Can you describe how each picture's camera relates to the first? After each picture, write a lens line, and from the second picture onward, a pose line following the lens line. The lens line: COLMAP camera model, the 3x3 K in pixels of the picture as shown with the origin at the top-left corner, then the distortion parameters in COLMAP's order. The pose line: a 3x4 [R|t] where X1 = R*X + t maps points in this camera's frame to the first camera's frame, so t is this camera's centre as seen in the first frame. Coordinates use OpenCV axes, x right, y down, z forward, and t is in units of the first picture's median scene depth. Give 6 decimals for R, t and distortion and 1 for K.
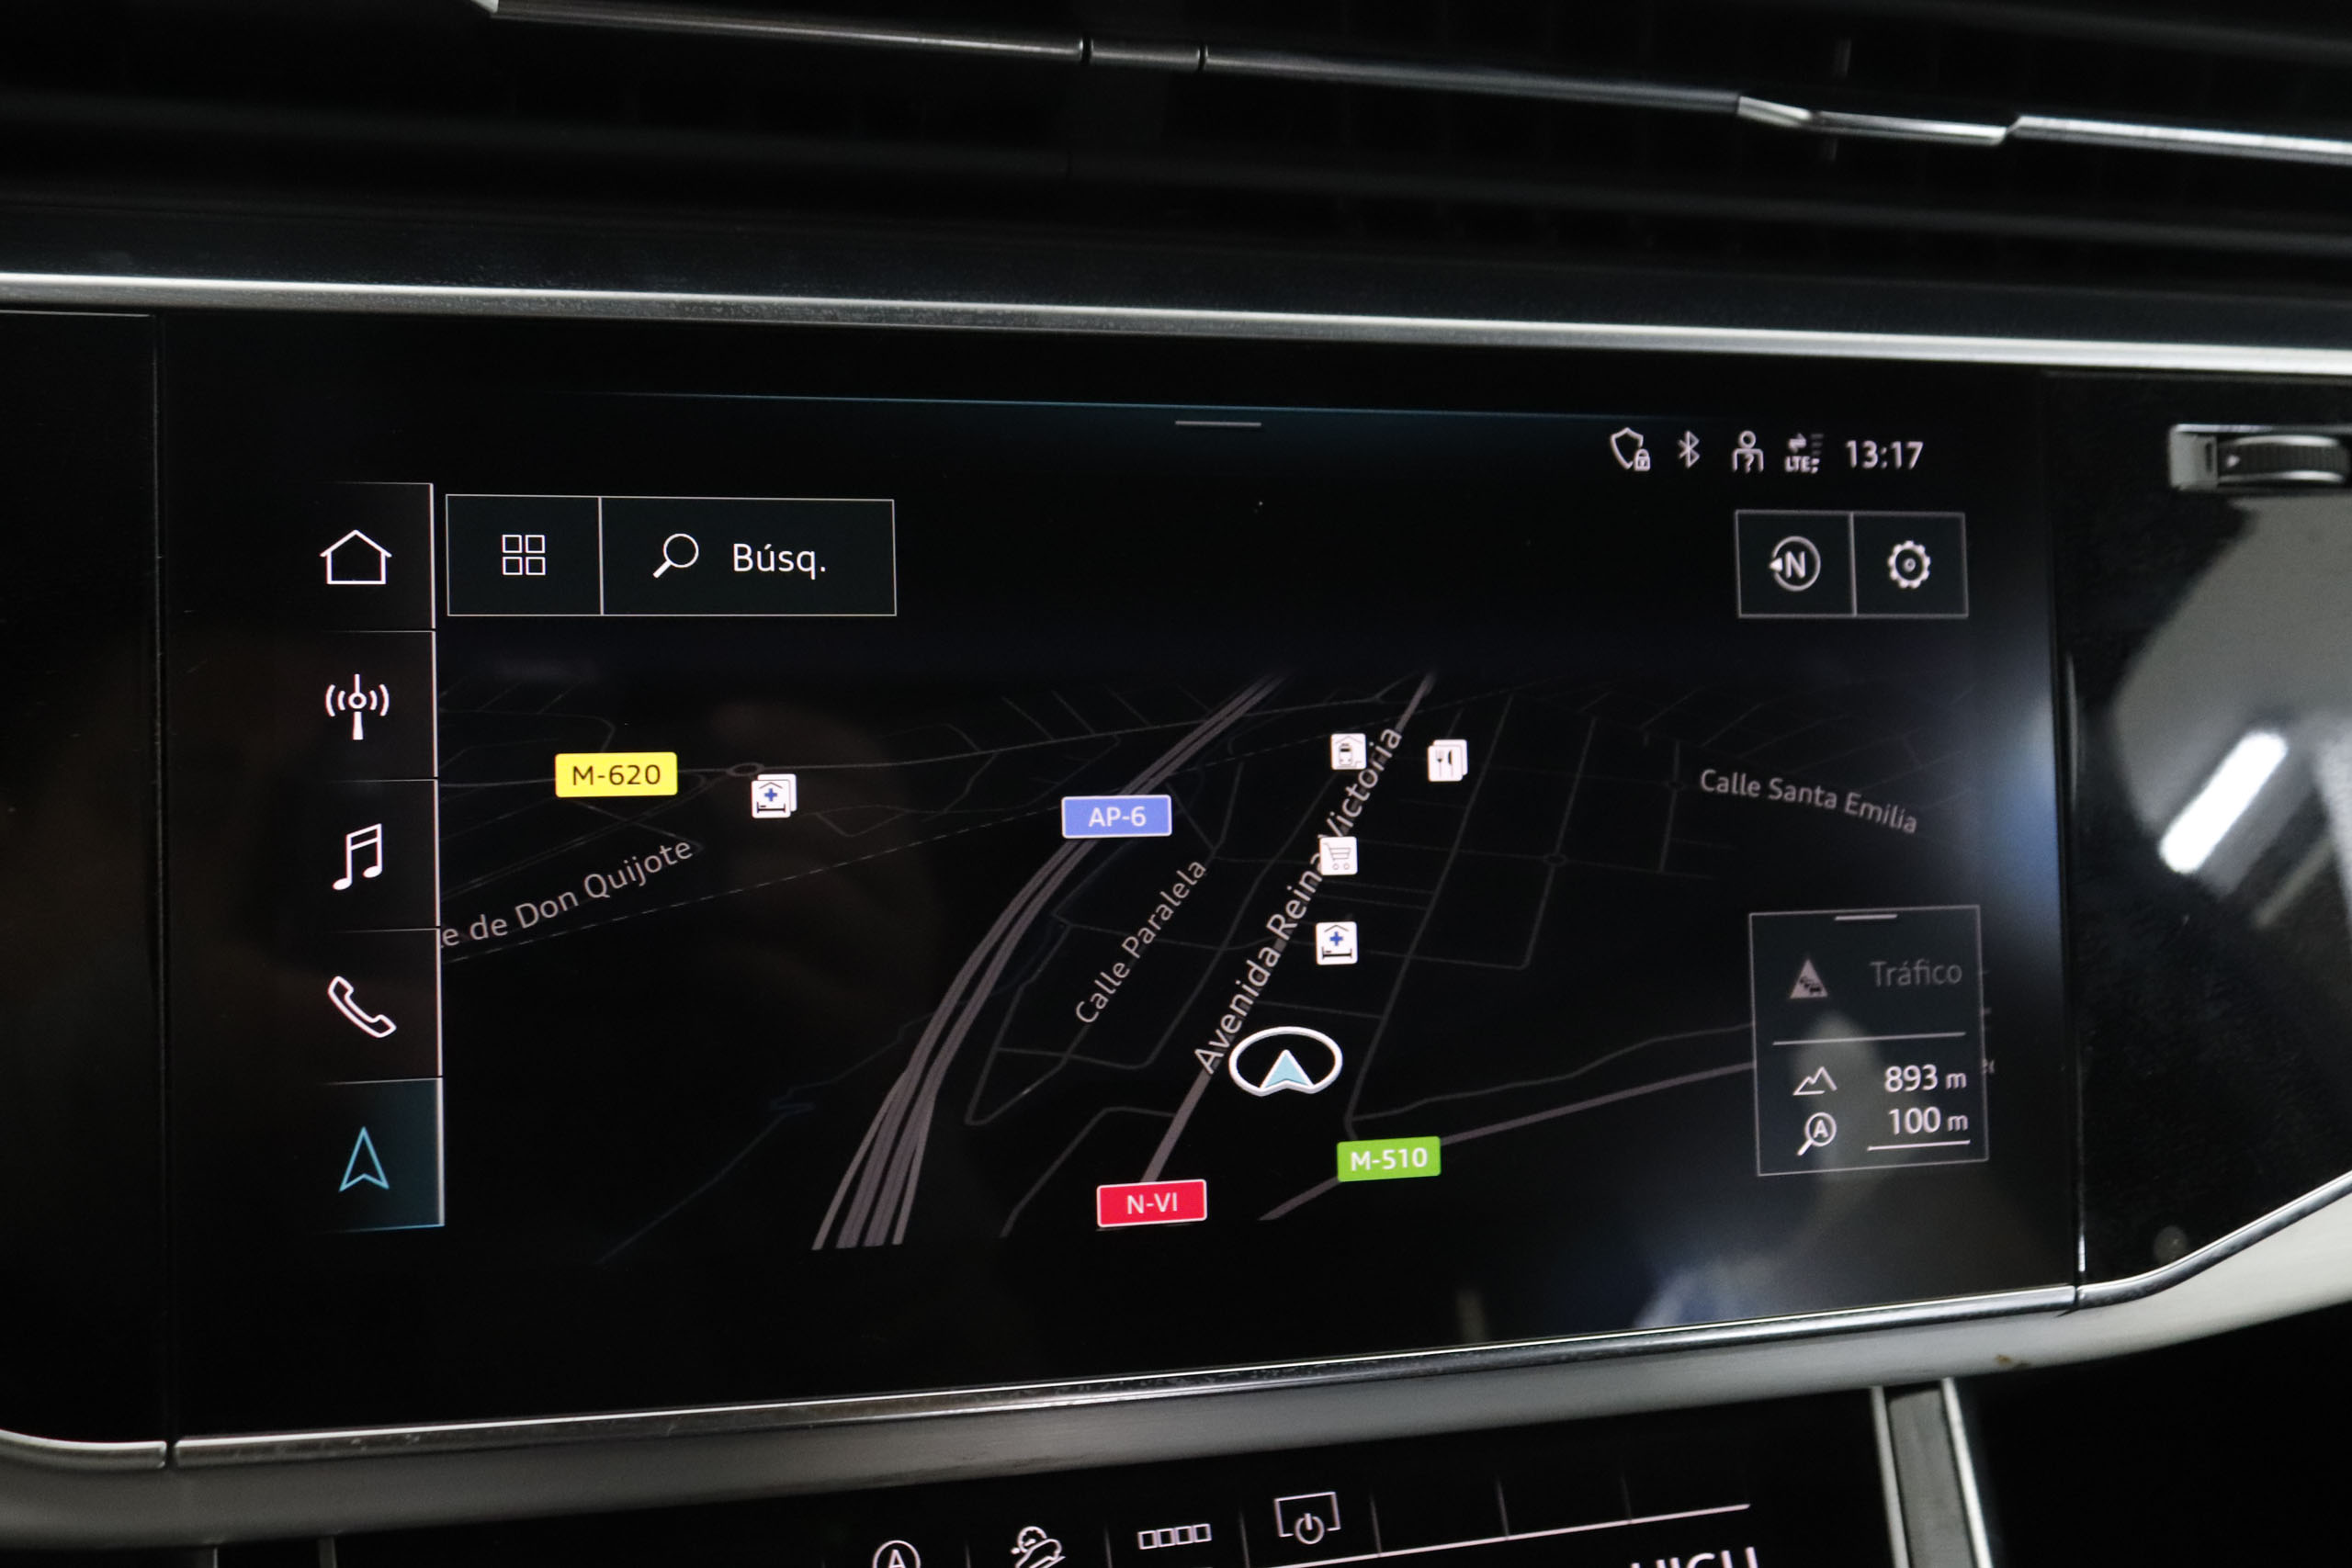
lens RADIAL K [[2358.5, 0, 1176.5], [0, 2358.5, 768.6], [0, 0, 1]] dist [0.002117, 0.000000]
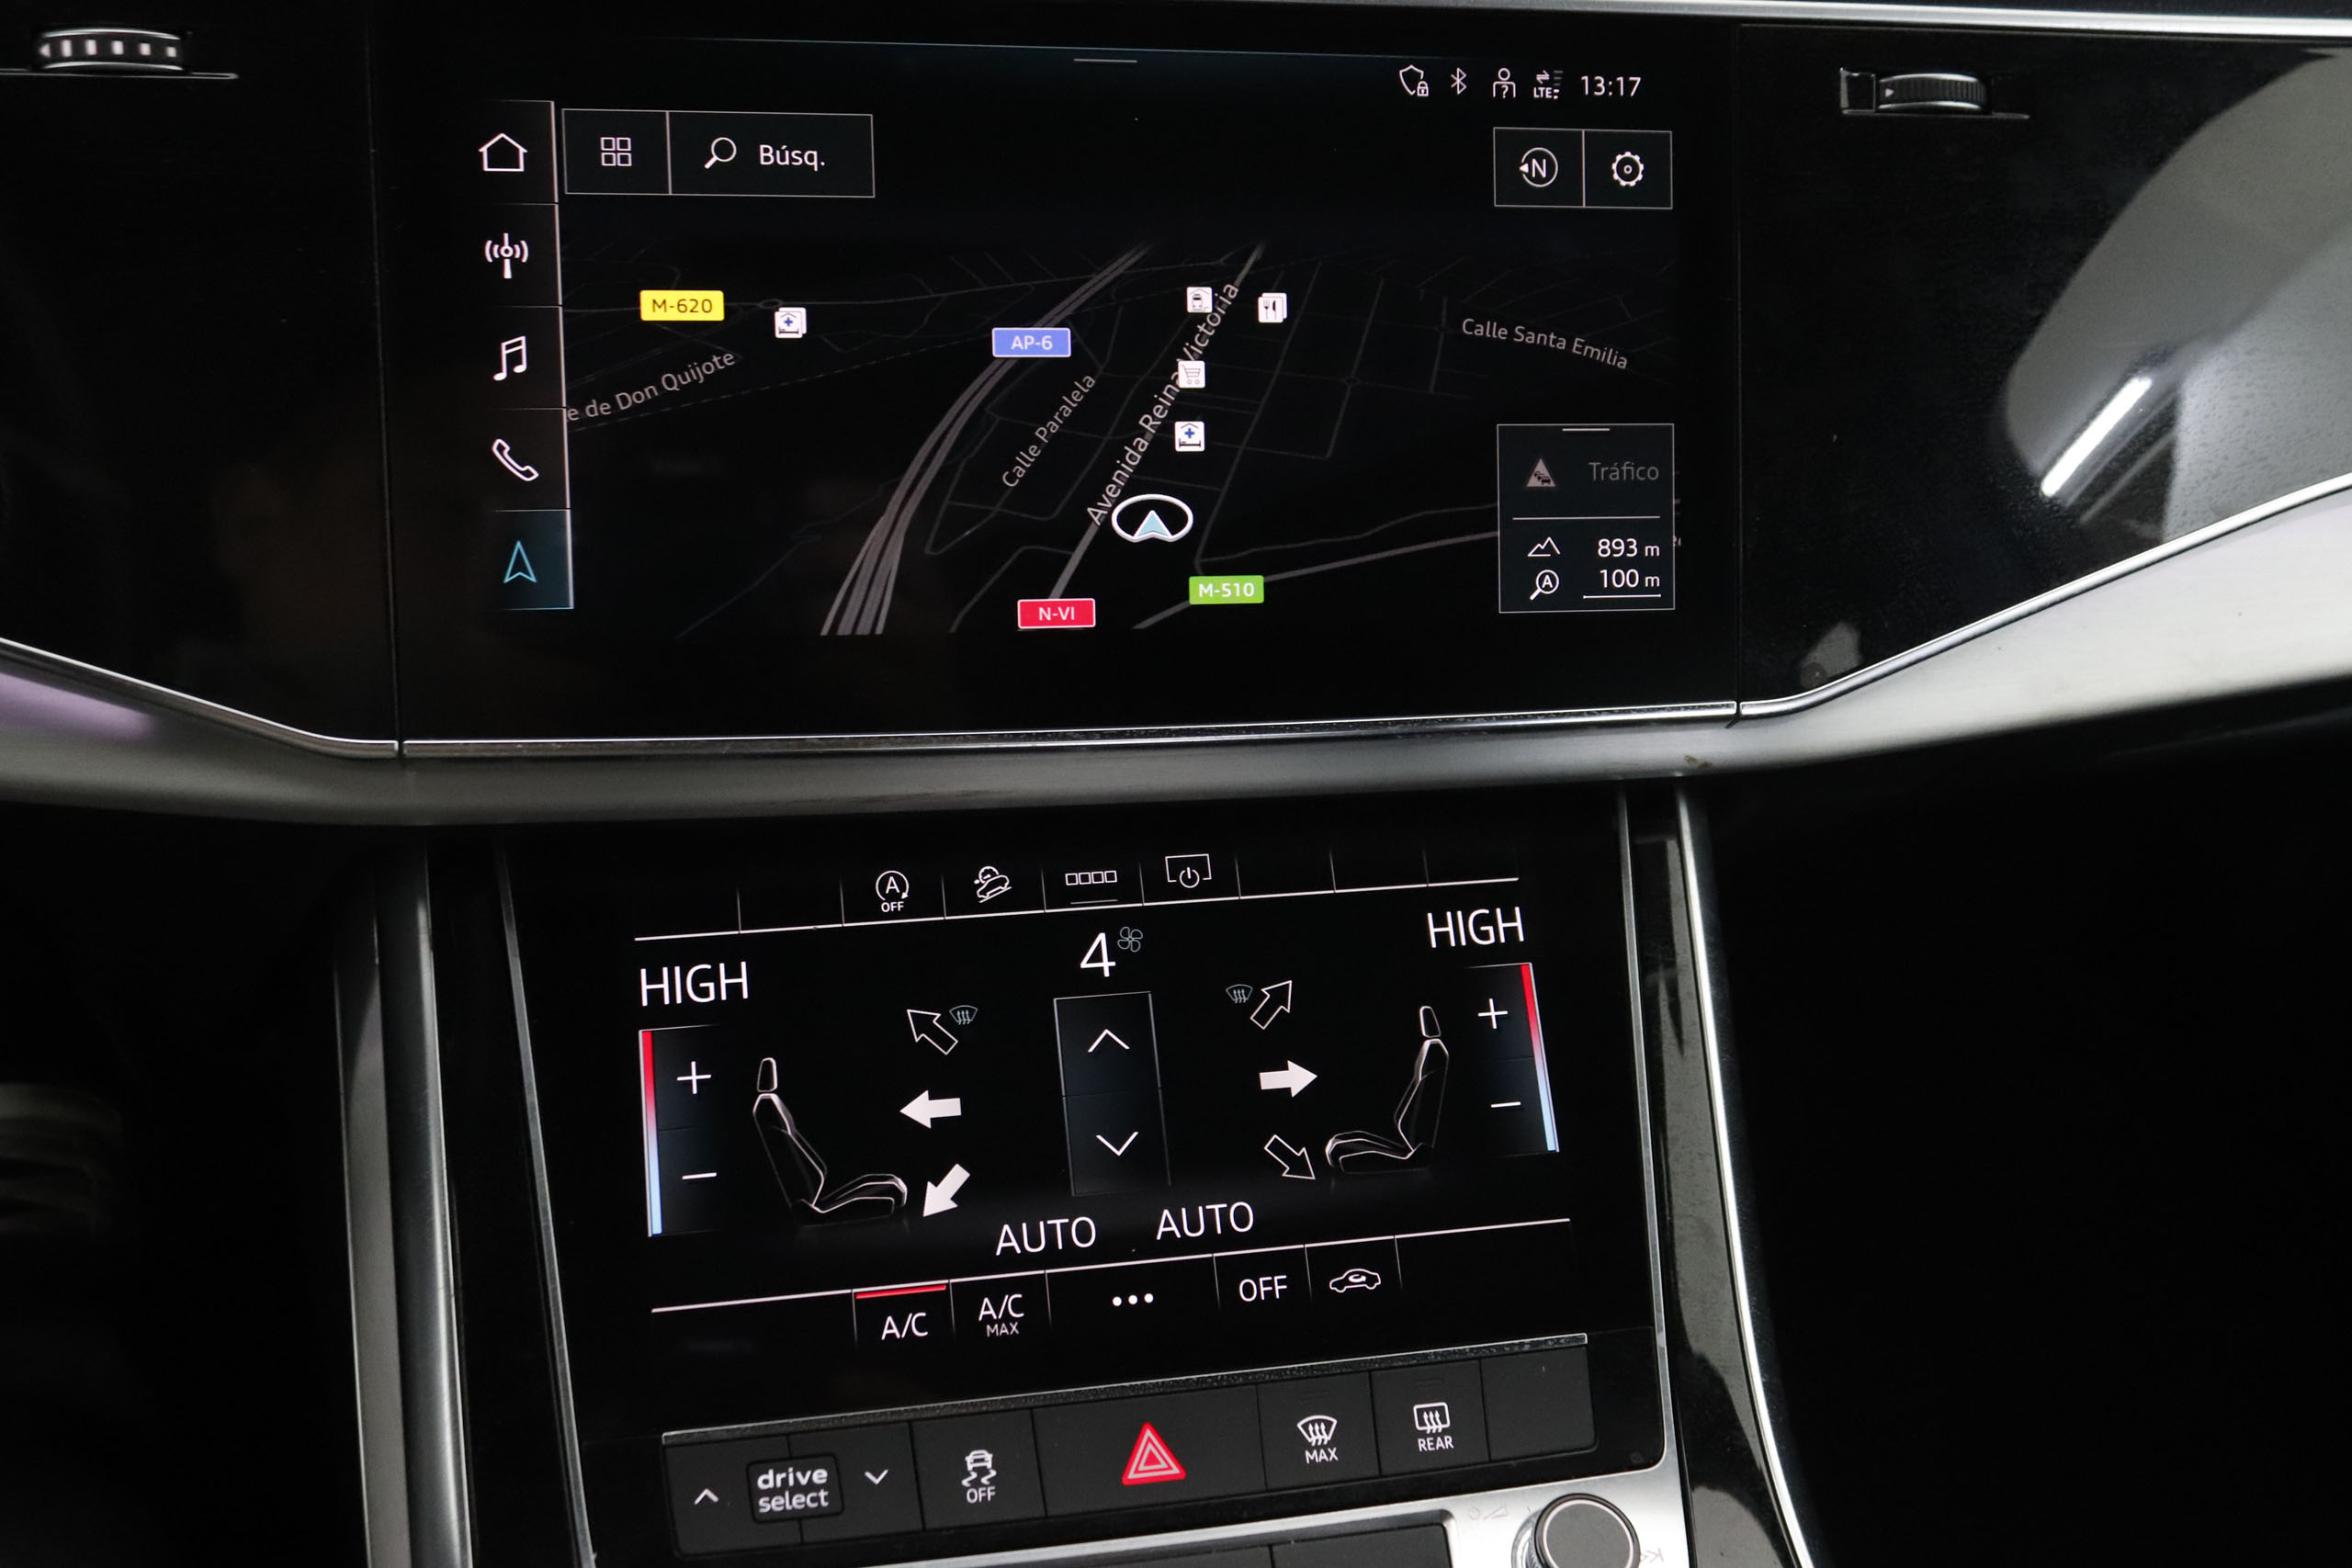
lens RADIAL K [[2358.5, 0, 1175.4], [0, 2358.5, 774.8], [0, 0, 1]] dist [0.002117, 0.000000]
pose [[0.998350, 0.008401, -0.056809, 0.140763], [-0.002449, 0.994571, 0.104029, 0.128072], [0.057374, -0.103719, 0.992950, -0.426107]]
